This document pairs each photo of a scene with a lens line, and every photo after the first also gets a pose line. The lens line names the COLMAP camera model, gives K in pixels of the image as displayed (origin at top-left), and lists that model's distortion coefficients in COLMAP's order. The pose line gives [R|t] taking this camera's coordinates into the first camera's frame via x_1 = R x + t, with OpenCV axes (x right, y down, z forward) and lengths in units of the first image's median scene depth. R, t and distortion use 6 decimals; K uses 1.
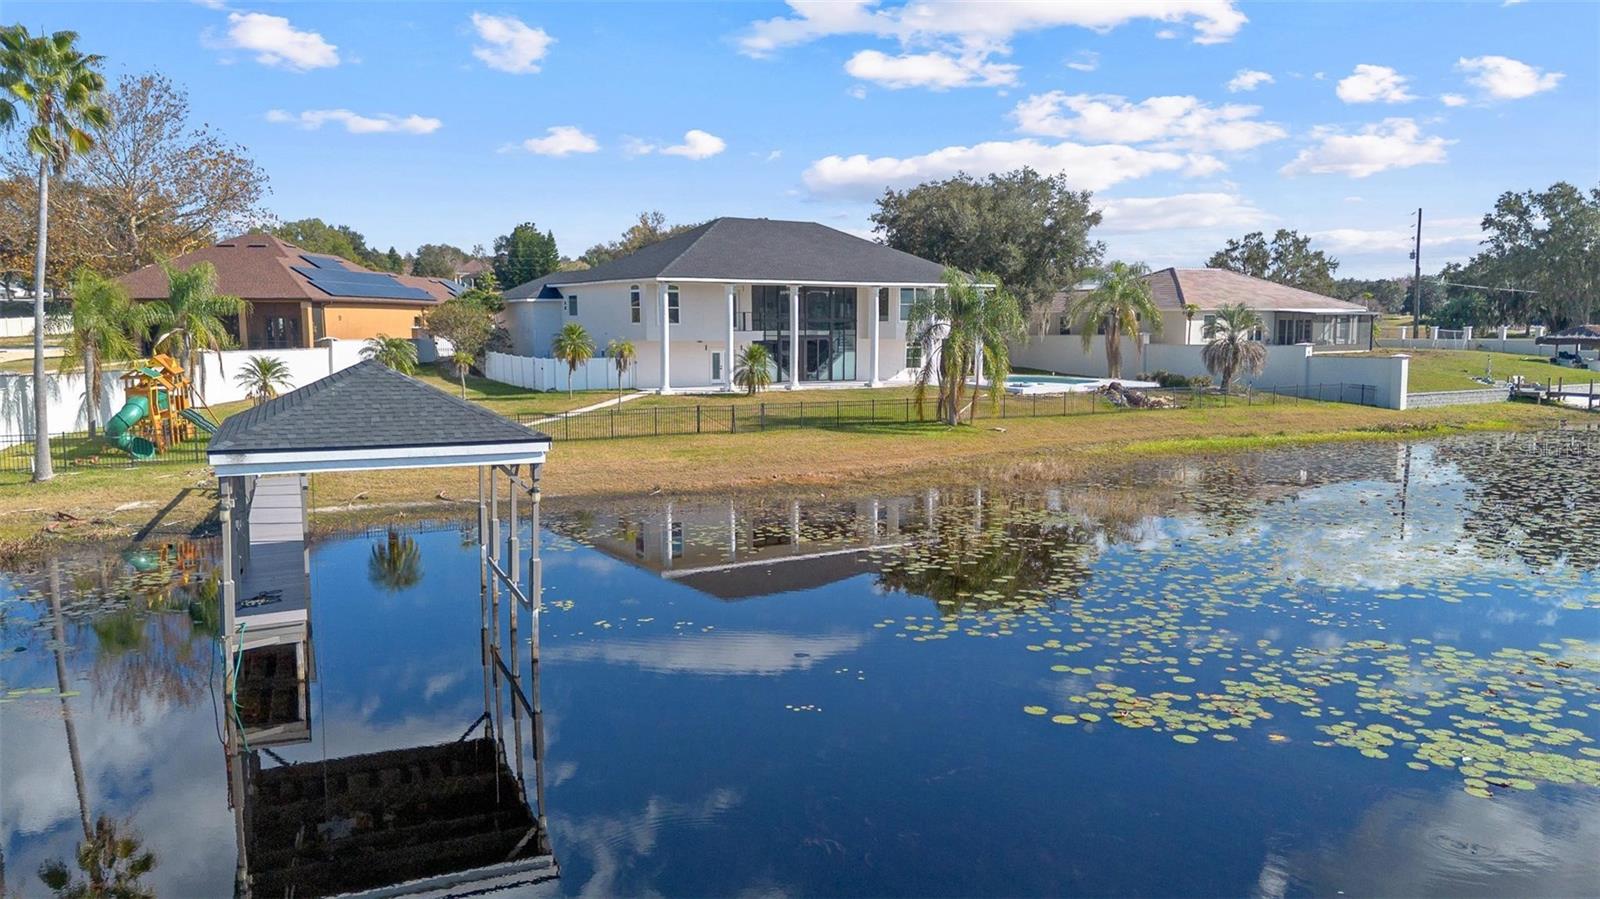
lens RADIAL K [[1159.1, 0, 800.0], [0, 1159.1, 449.5], [0, 0, 1]] dist [0.086079, -0.094904]
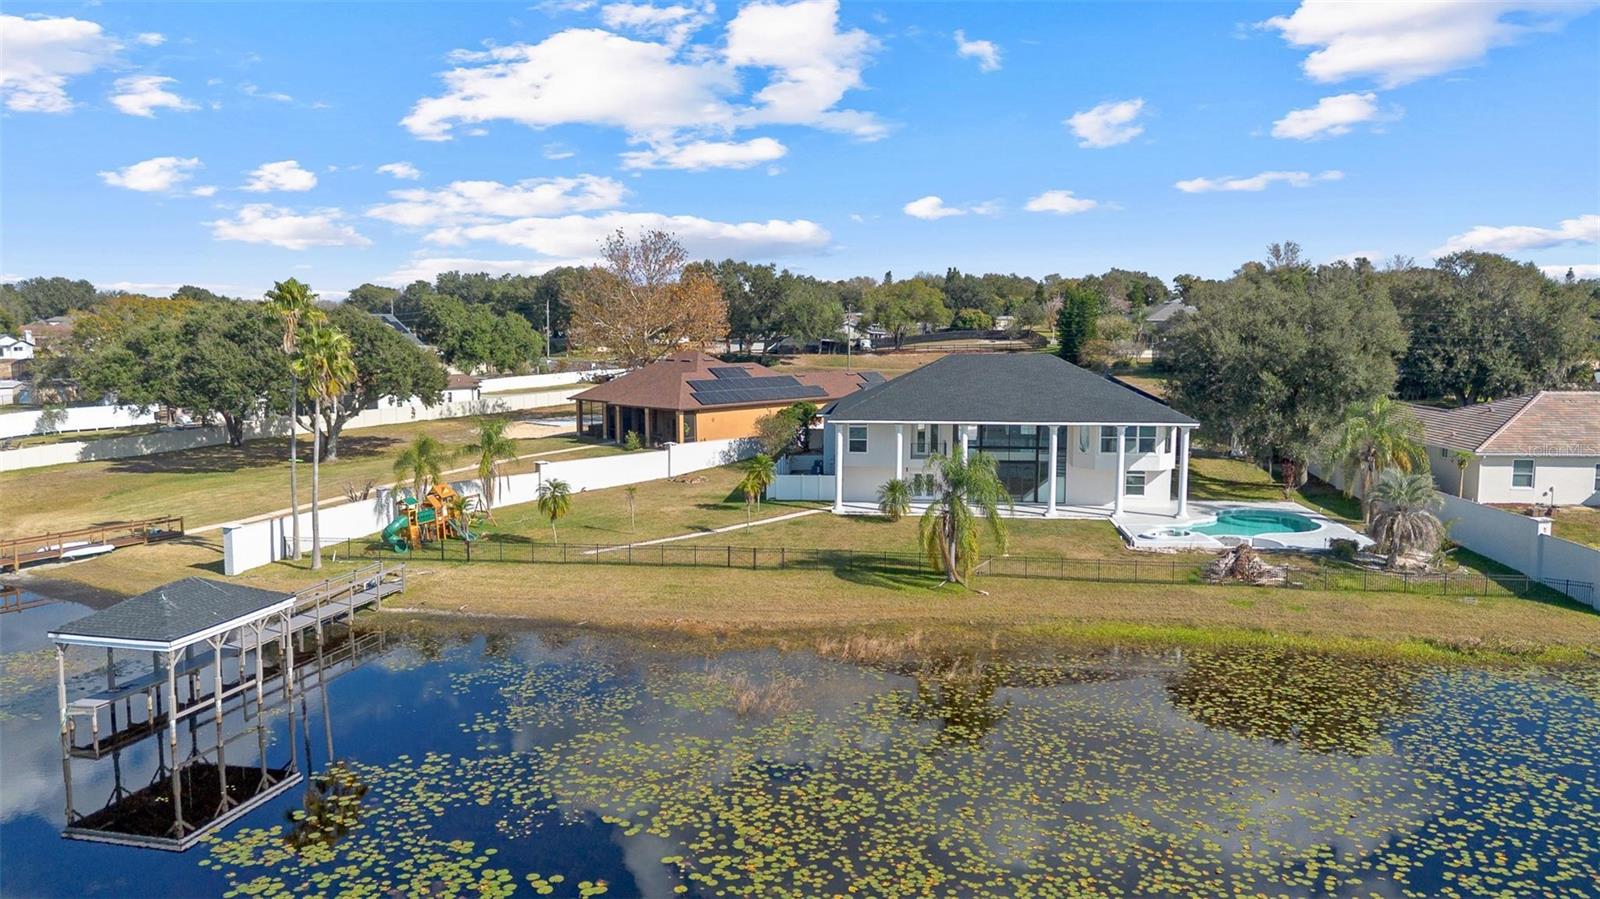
lens RADIAL K [[1159.1, 0, 800.0], [0, 1159.1, 449.5], [0, 0, 1]] dist [0.086079, -0.094904]
pose [[0.802216, 0.067717, -0.593181, 1.905110], [-0.065826, 0.997522, 0.024854, -0.474251], [0.593394, 0.019108, 0.804686, -0.019394]]
